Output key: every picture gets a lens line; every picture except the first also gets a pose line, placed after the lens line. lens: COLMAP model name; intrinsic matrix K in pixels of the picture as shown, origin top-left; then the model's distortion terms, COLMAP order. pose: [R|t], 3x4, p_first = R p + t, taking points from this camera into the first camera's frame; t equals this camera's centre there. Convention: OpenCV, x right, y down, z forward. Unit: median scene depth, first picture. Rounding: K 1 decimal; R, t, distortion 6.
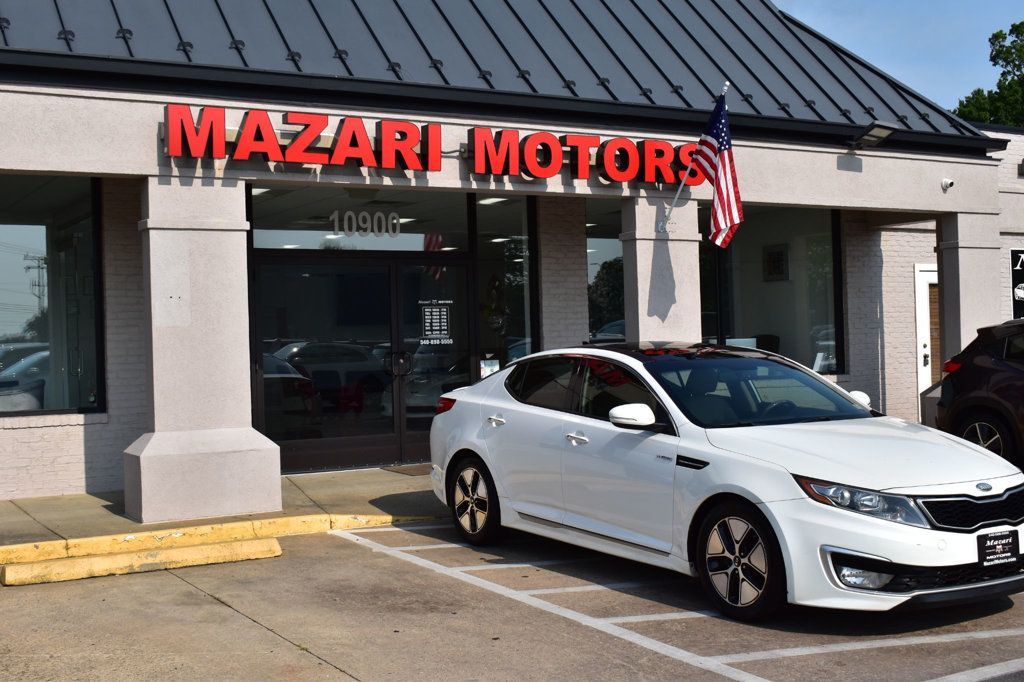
lens RADIAL K [[1254.7, 0, 512.0], [0, 1254.7, 341.0], [0, 0, 1]] dist [-0.030209, -0.039717]
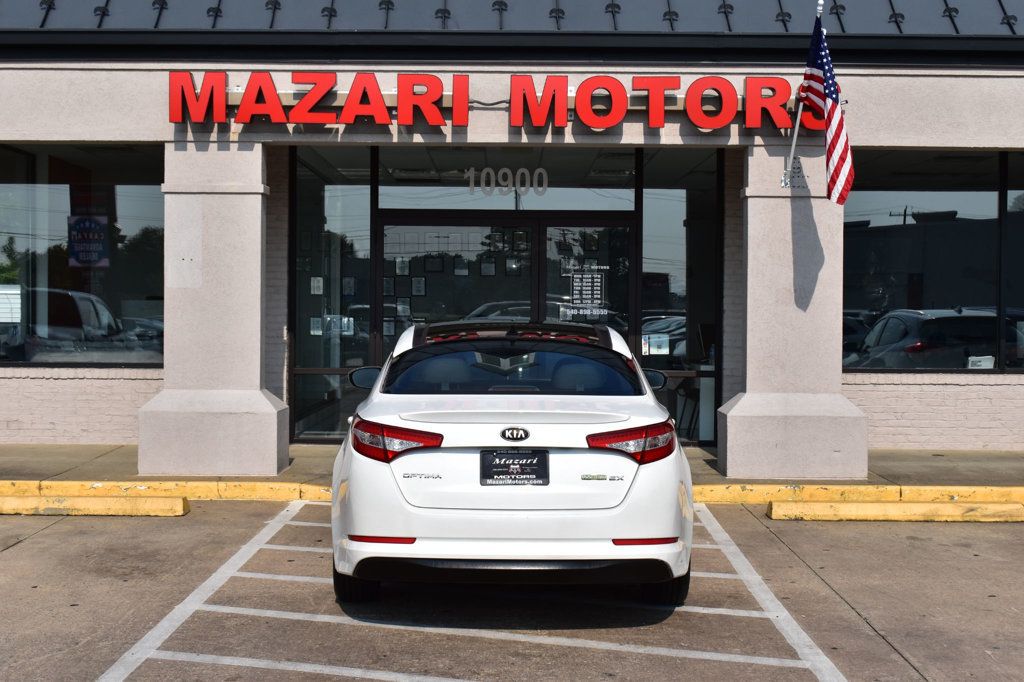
lens RADIAL K [[1430.6, 0, 512.0], [0, 1430.6, 341.0], [0, 0, 1]] dist [-0.019958, -0.022544]
pose [[0.856090, 0.044451, -0.514912, 0.542896], [-0.030582, 0.998906, 0.035386, -0.016937], [0.515921, -0.014546, 0.856512, 0.124685]]
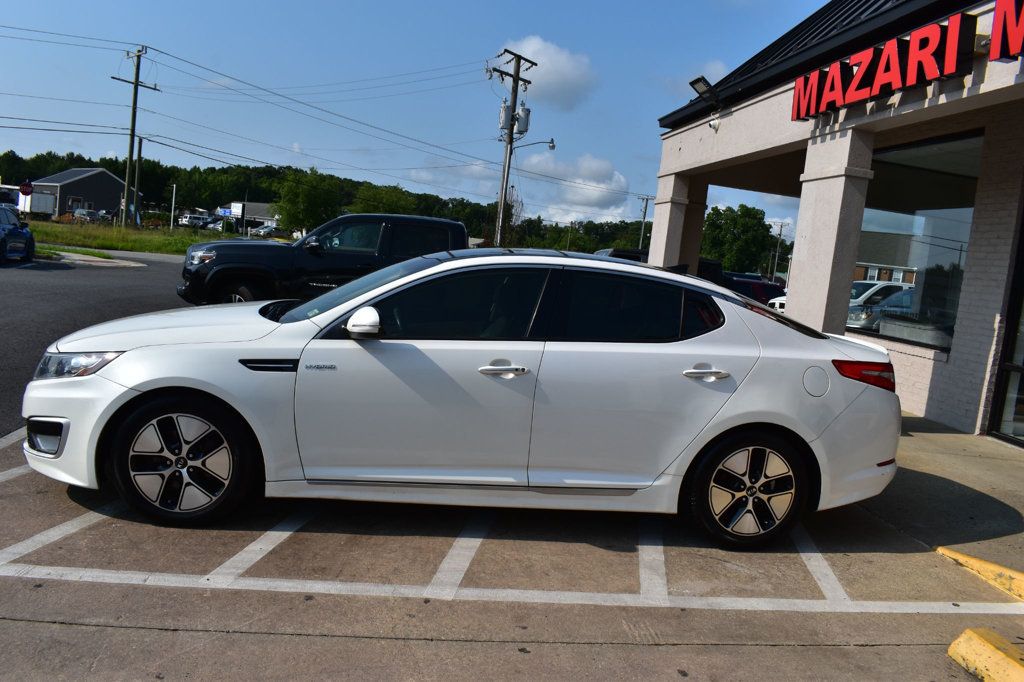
lens RADIAL K [[796.5, 0, 512.0], [0, 796.5, 341.0], [0, 0, 1]] dist [-0.084631, 0.001369]
pose [[-0.405016, 0.078993, -0.910891, 0.524112], [-0.103172, 0.985949, 0.131376, -0.005908], [0.908470, 0.147188, -0.391176, 1.010297]]
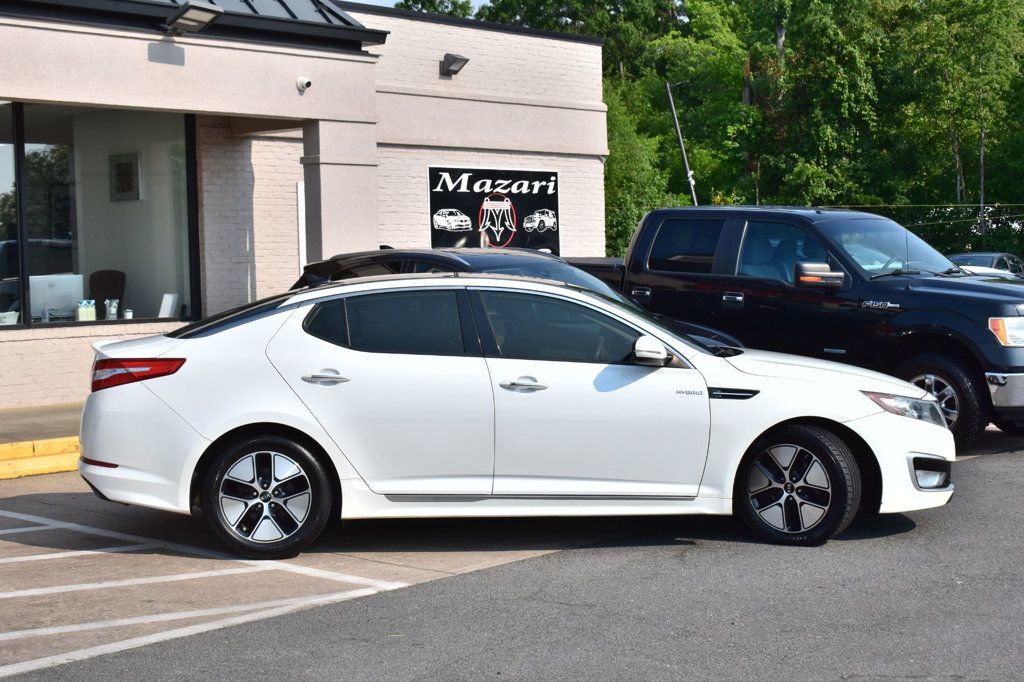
lens RADIAL K [[1685.4, 0, 512.0], [0, 1685.4, 341.0], [0, 0, 1]] dist [0.008810, -0.016475]
pose [[0.950578, -0.007014, 0.310406, 0.195201], [-0.004820, 0.999291, 0.037342, -0.002313], [-0.310448, -0.036992, 0.949870, -0.109007]]
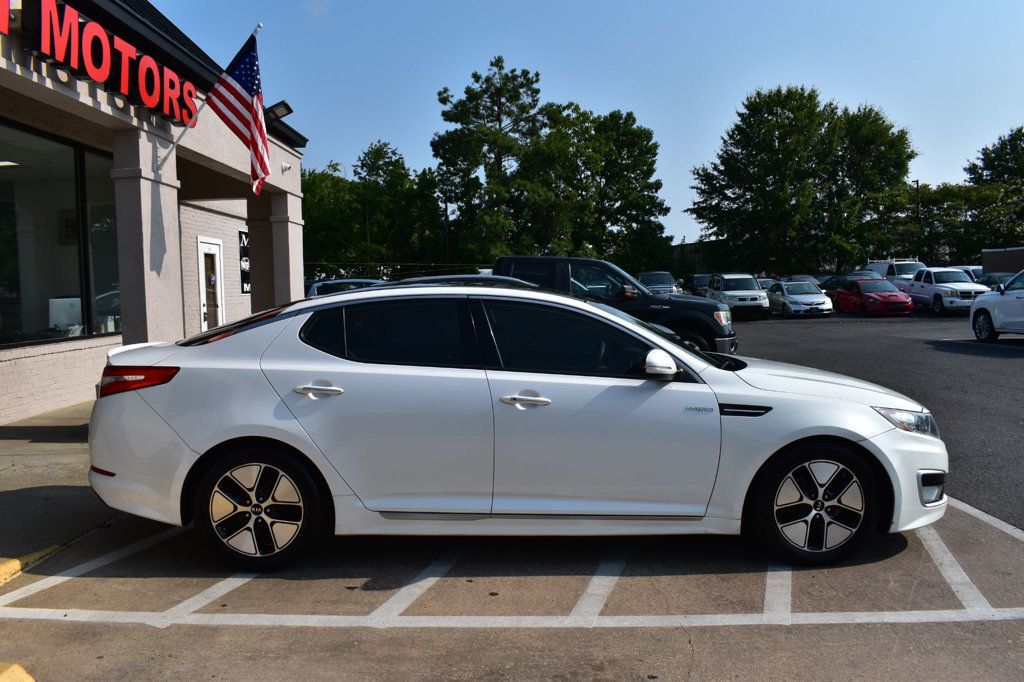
lens RADIAL K [[796.5, 0, 512.0], [0, 796.5, 341.0], [0, 0, 1]] dist [-0.084631, 0.001369]
pose [[0.509642, -0.040753, 0.859421, -0.289056], [0.007740, 0.999054, 0.042784, 0.015362], [-0.860352, -0.015153, 0.509475, 0.583870]]
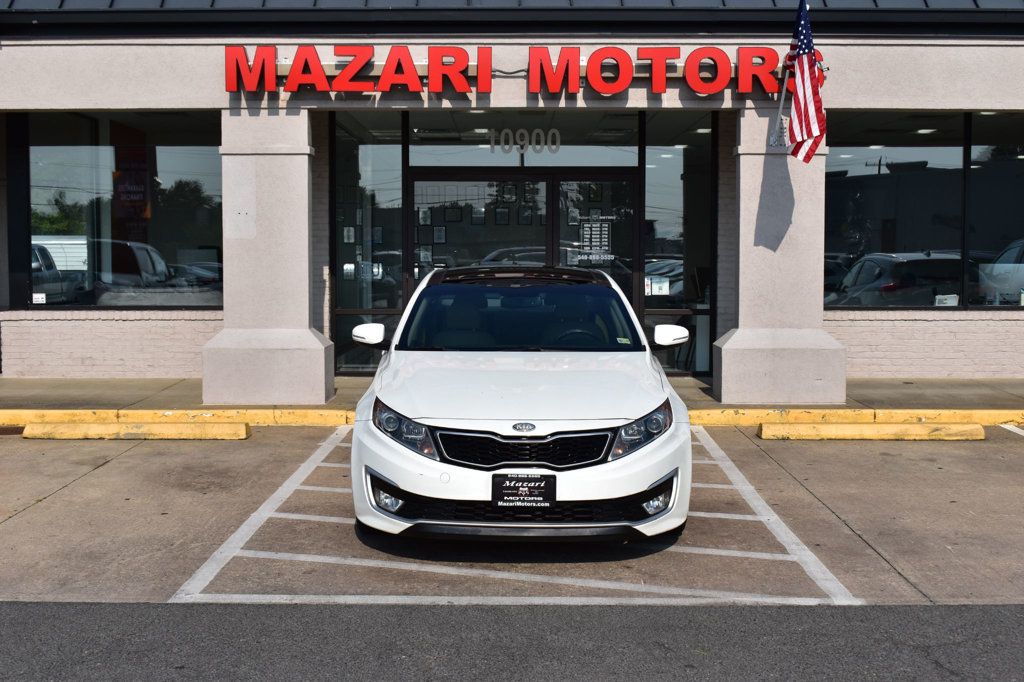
lens RADIAL K [[1318.6, 0, 512.0], [0, 1318.6, 341.0], [0, 0, 1]] dist [-0.033364, -0.026228]
pose [[0.854557, 0.061379, -0.515717, 0.555809], [-0.023865, 0.996584, 0.079064, -0.018704], [0.518808, -0.055257, 0.853103, 0.078096]]
